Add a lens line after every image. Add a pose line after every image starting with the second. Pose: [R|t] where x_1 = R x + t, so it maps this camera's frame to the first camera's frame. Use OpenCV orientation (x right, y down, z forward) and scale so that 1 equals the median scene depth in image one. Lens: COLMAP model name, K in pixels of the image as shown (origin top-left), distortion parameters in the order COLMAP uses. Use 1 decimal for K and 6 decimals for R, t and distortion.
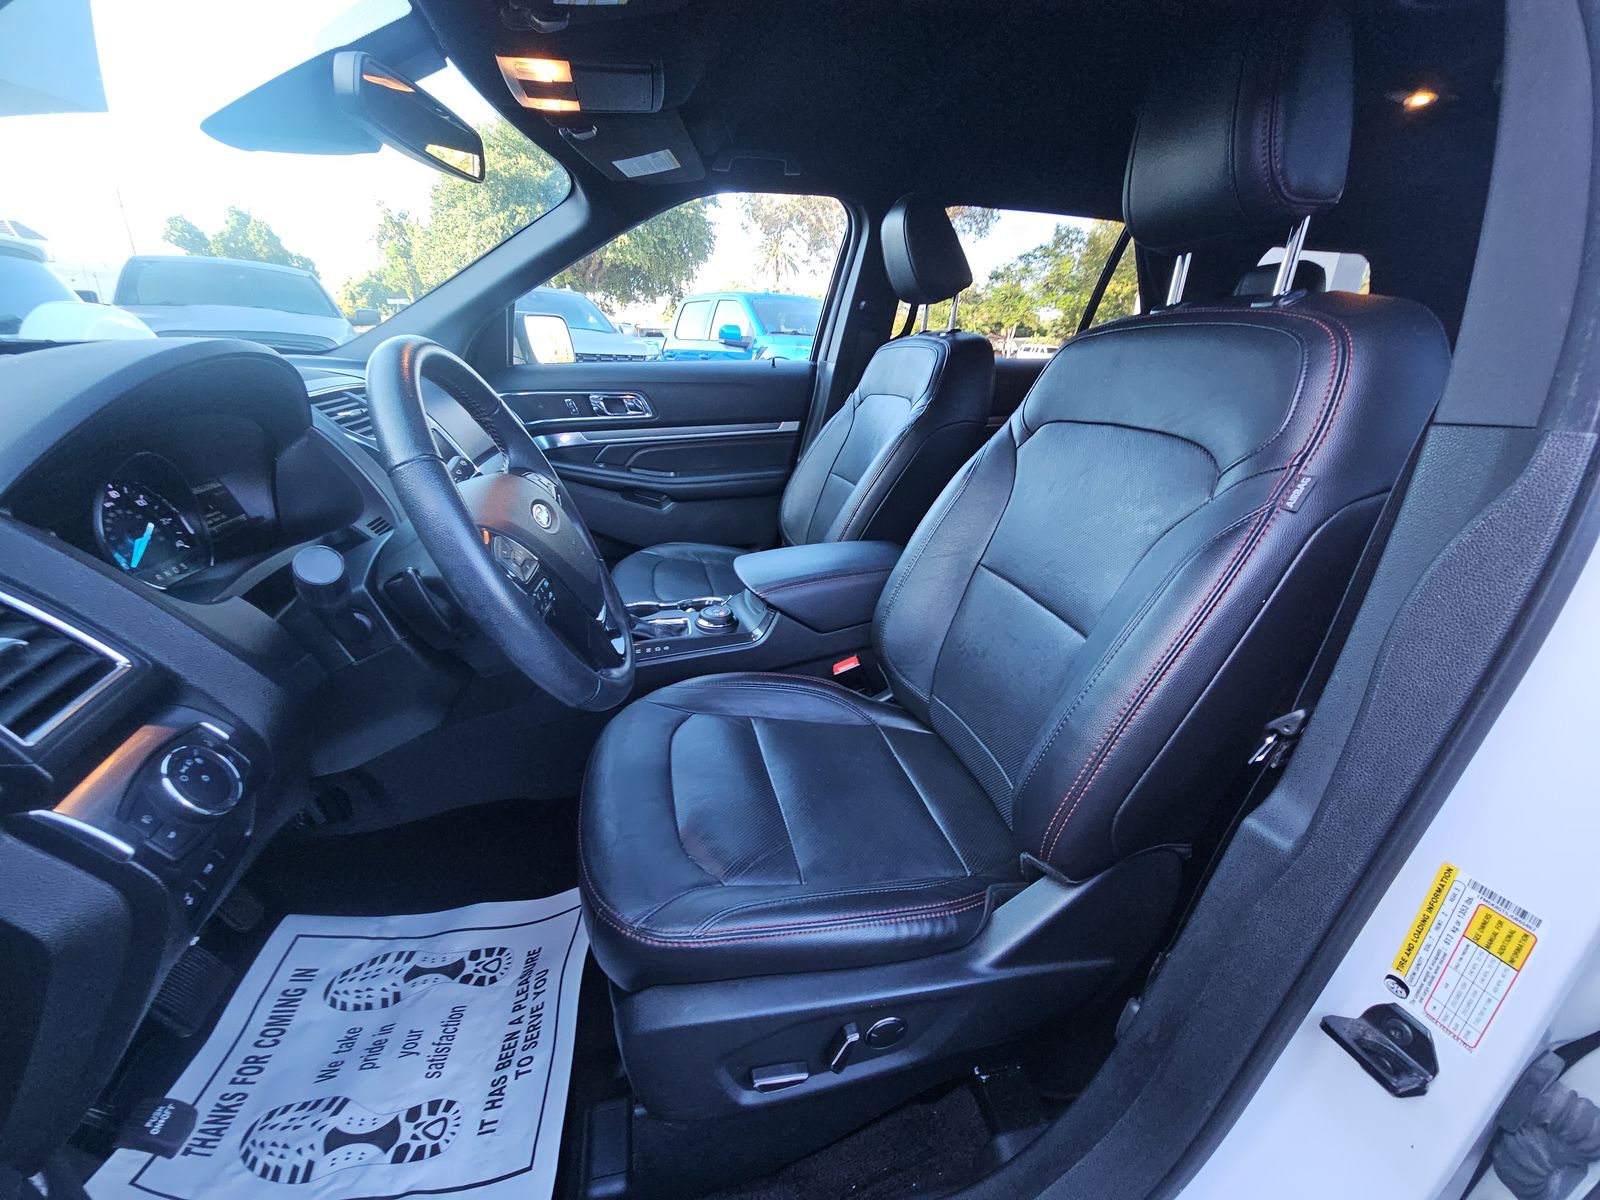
lens RADIAL K [[639.3, 0, 800.0], [0, 639.3, 600.0], [0, 0, 1]] dist [0.000882, -0.004619]
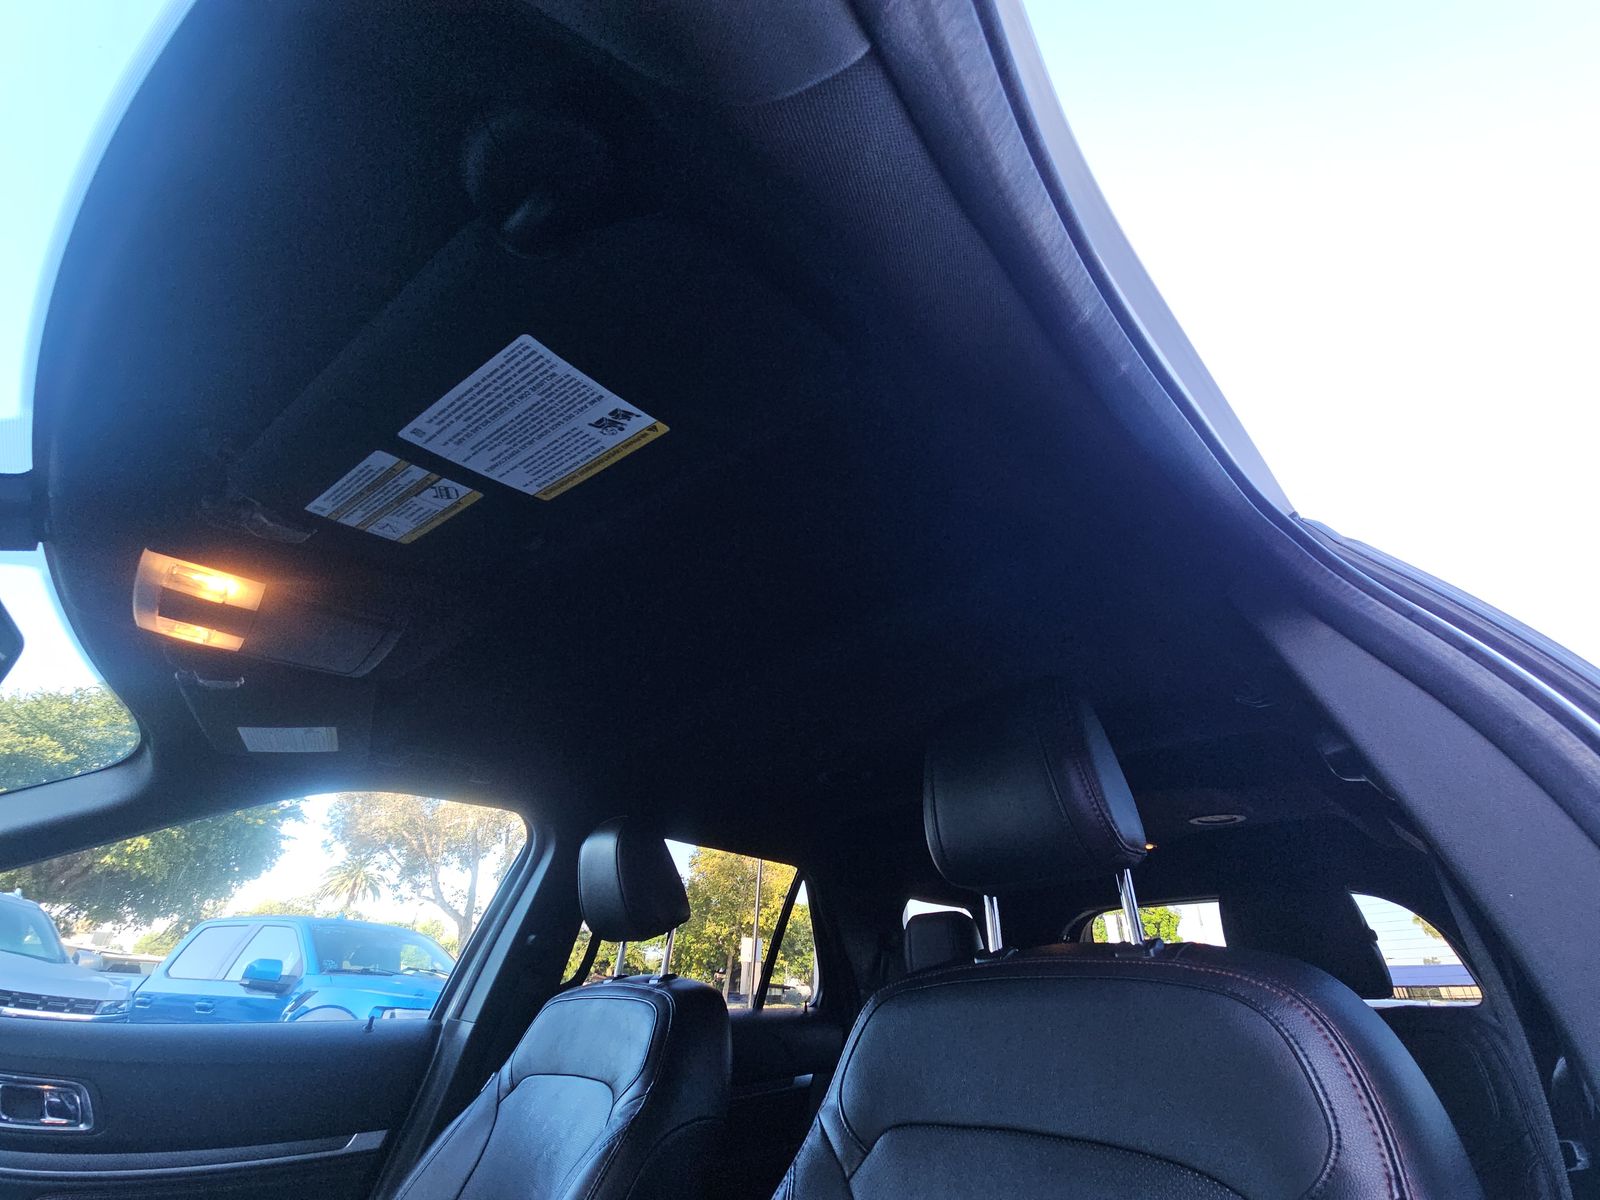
lens RADIAL K [[639.3, 0, 800.0], [0, 639.3, 600.0], [0, 0, 1]] dist [0.000882, -0.004619]
pose [[0.859415, 0.266093, 0.436579, -0.068648], [0.188883, 0.628249, -0.754736, -0.071328], [-0.475110, 0.731094, 0.489665, 0.161751]]
